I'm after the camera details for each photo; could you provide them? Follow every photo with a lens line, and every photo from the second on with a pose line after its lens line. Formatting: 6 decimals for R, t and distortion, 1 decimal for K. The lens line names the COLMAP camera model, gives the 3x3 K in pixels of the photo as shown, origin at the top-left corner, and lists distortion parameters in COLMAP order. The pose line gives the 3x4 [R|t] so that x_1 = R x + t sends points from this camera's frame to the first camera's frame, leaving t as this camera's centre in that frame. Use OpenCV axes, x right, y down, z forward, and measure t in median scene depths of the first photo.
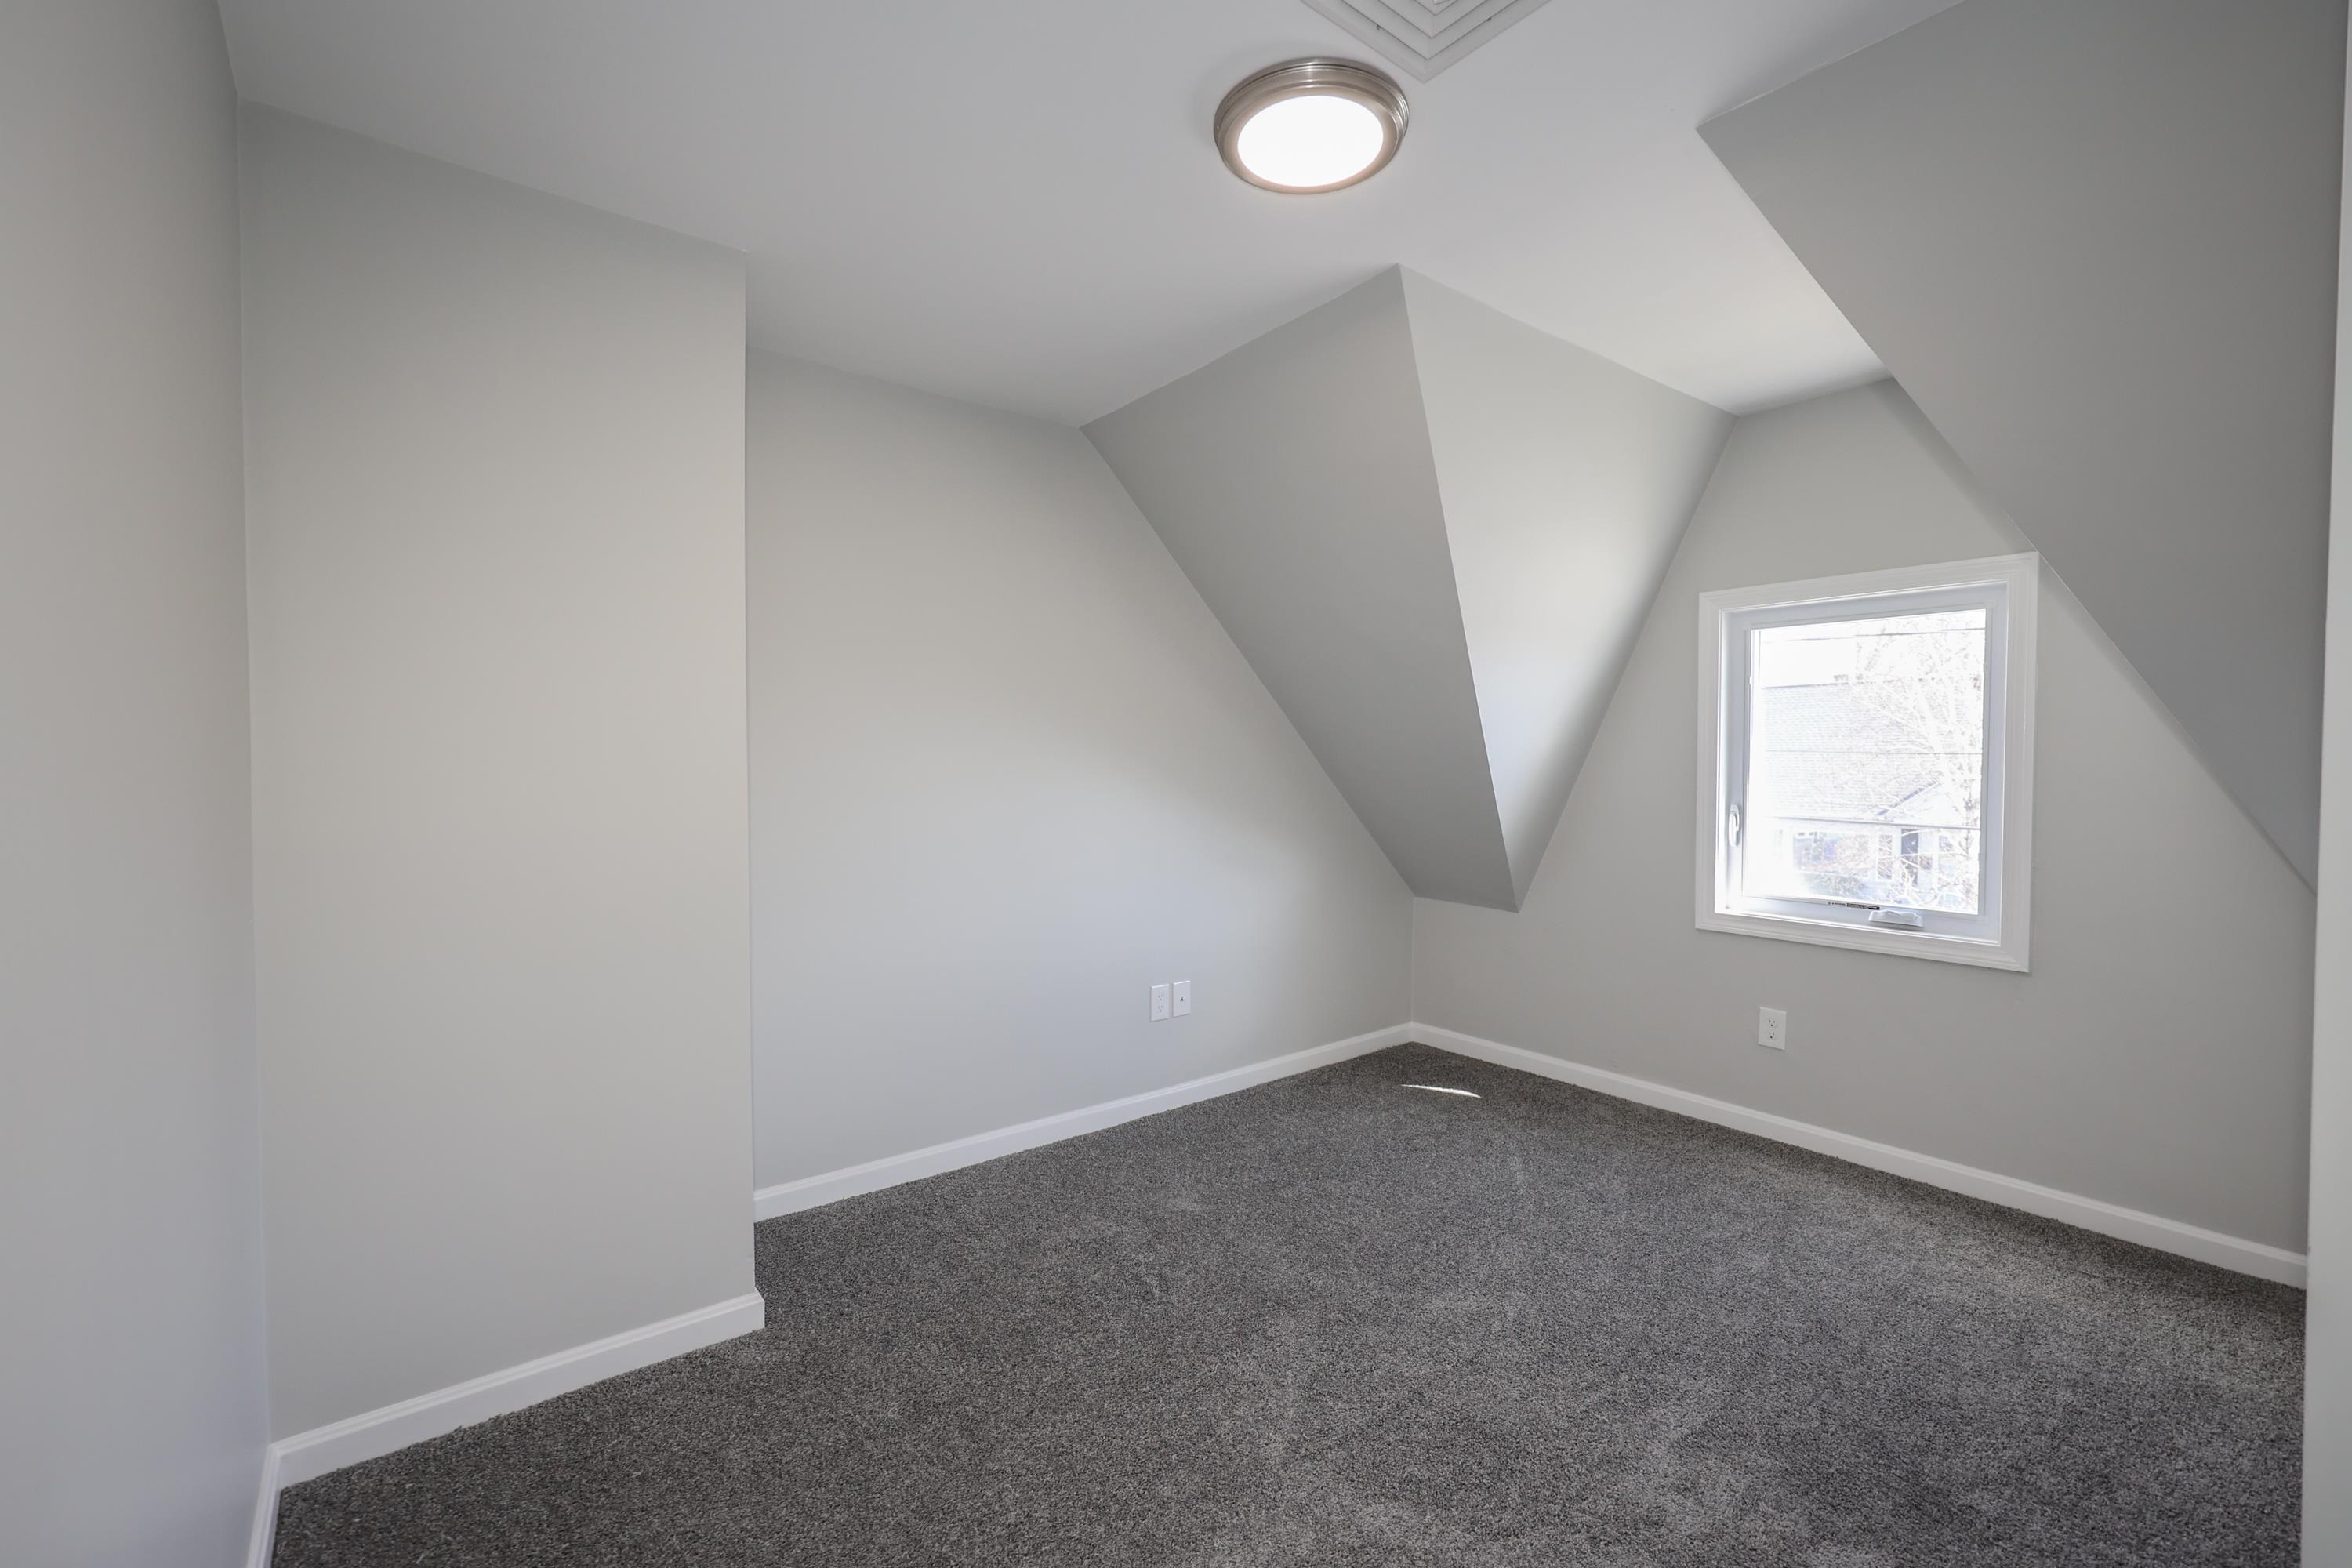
lens RADIAL K [[961.6, 0, 1174.6], [0, 961.6, 779.4], [0, 0, 1]] dist [0.000497, -0.000978]
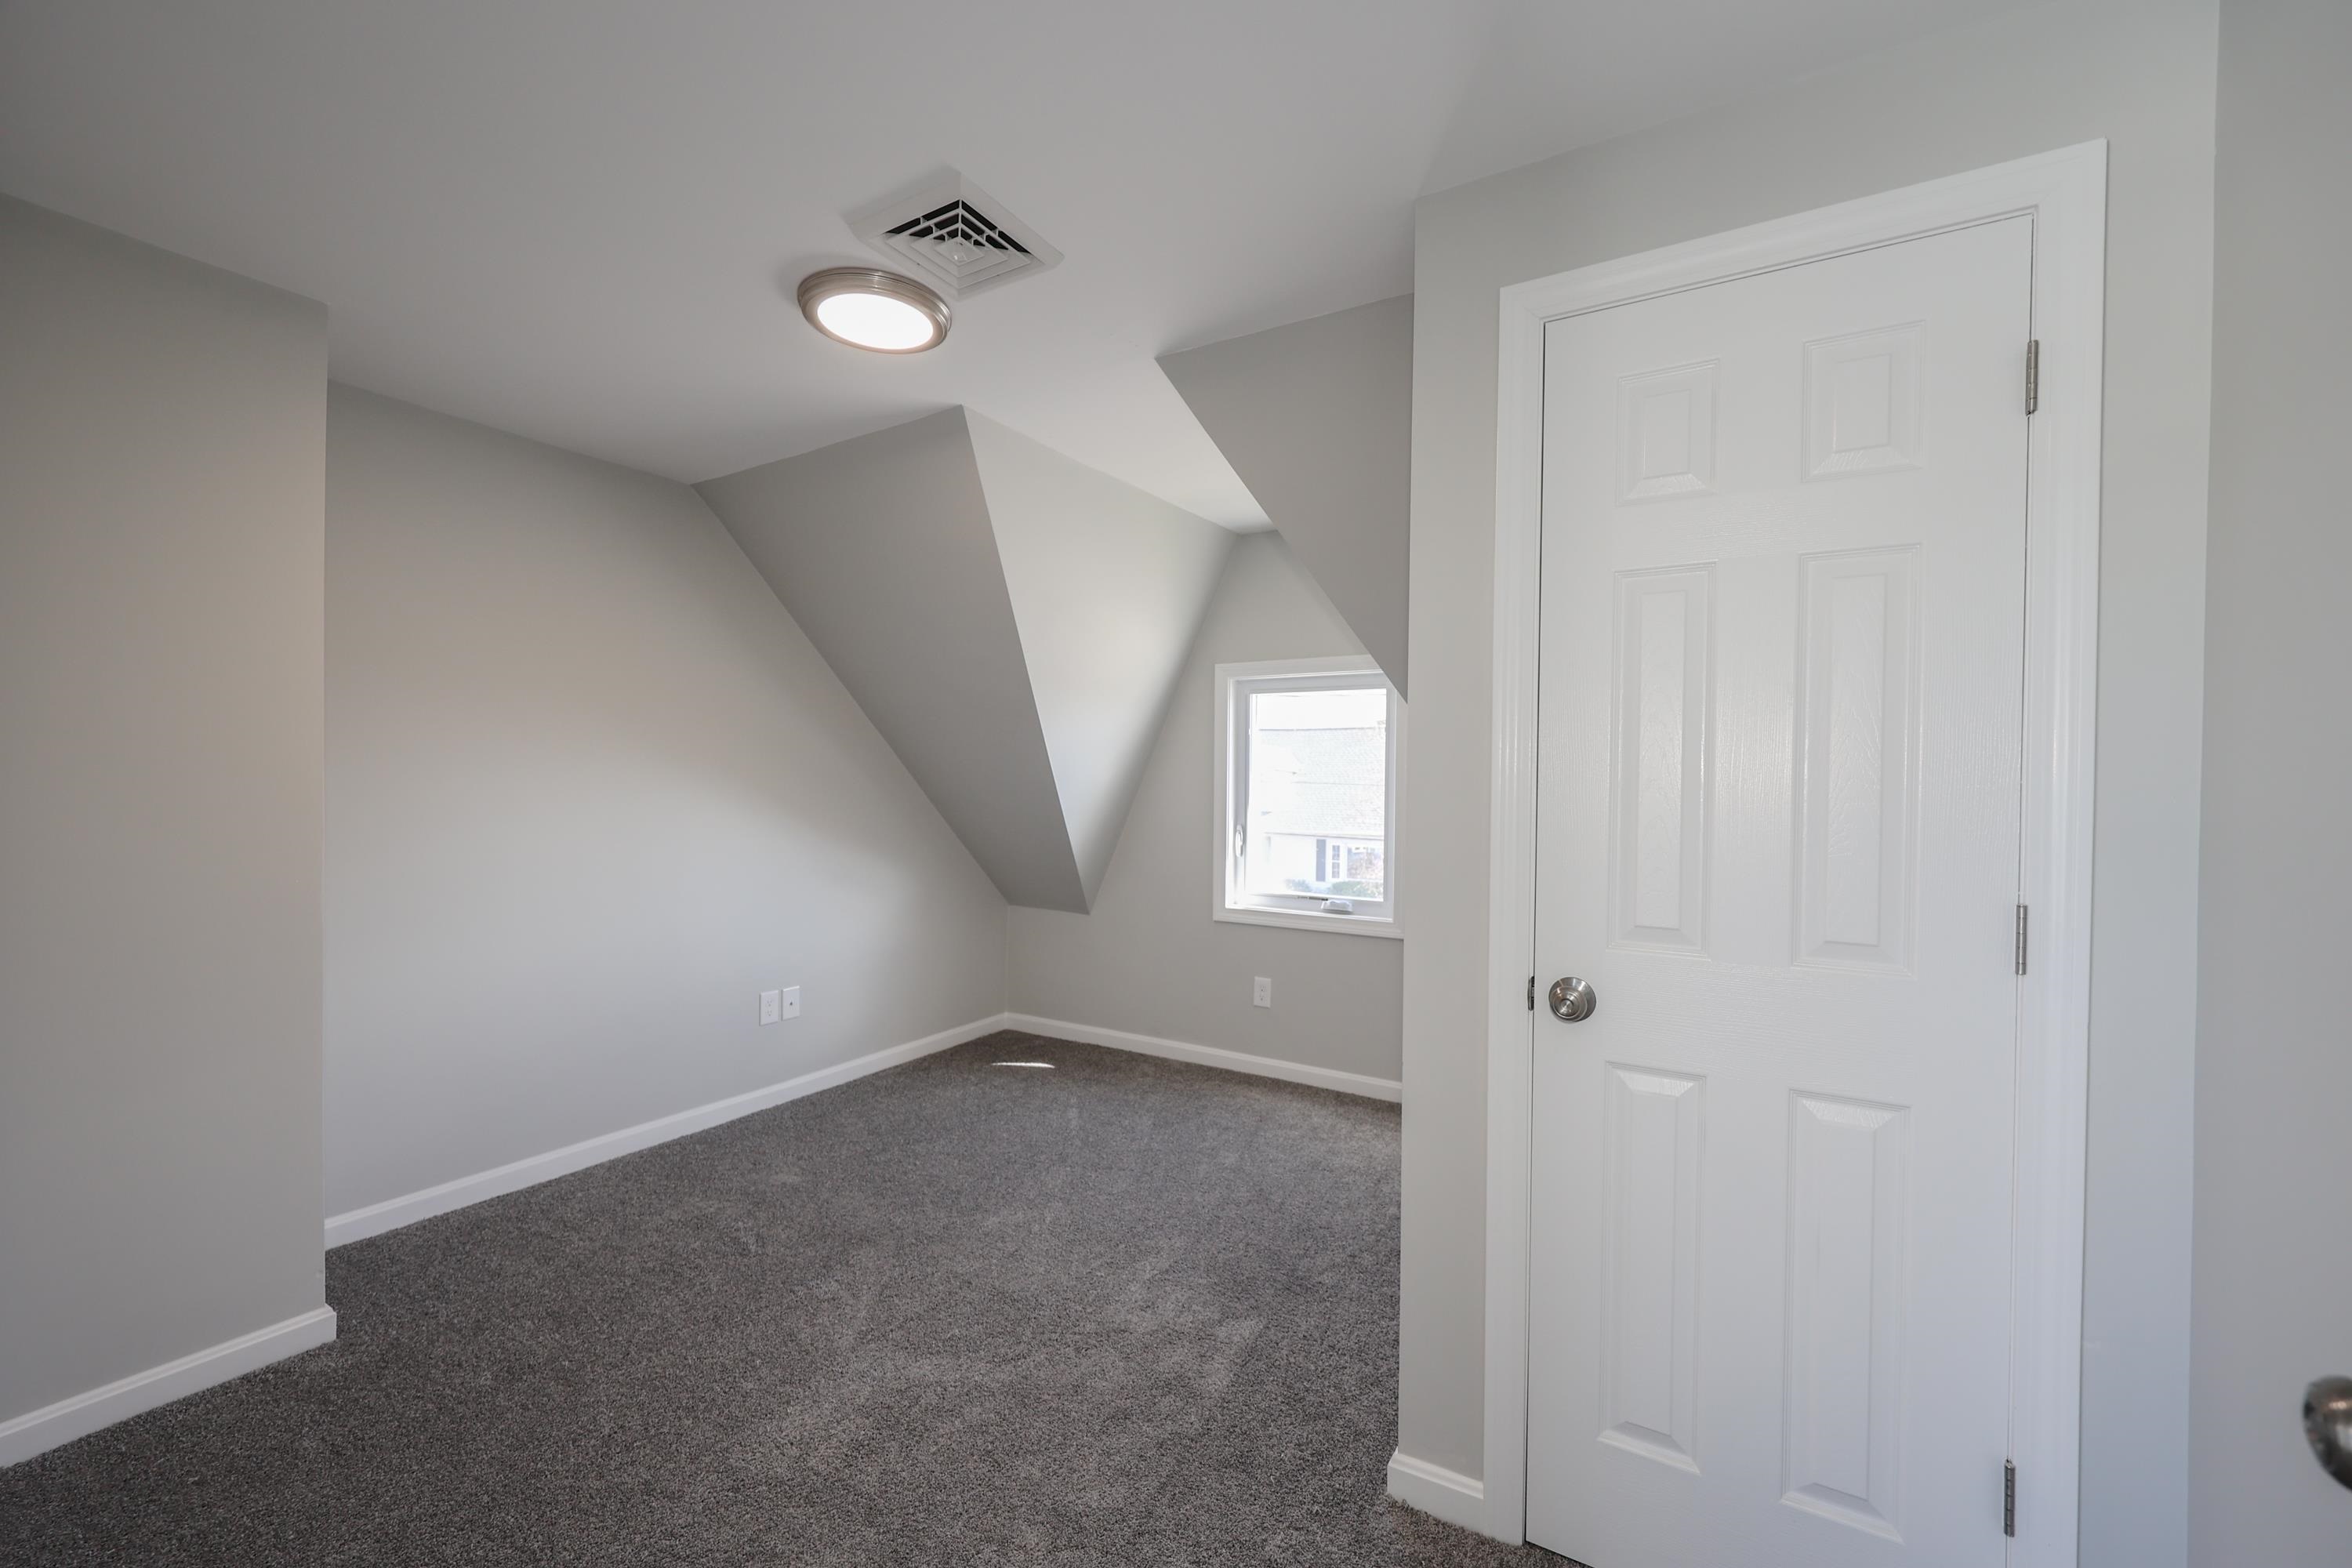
lens RADIAL K [[961.6, 0, 1175.4], [0, 961.6, 791.3], [0, 0, 1]] dist [0.000497, -0.000978]
pose [[0.940055, 0.006543, 0.340961, 0.063066], [-0.002358, 0.999917, -0.012687, -0.004839], [-0.341016, 0.011123, 0.939992, -0.280201]]
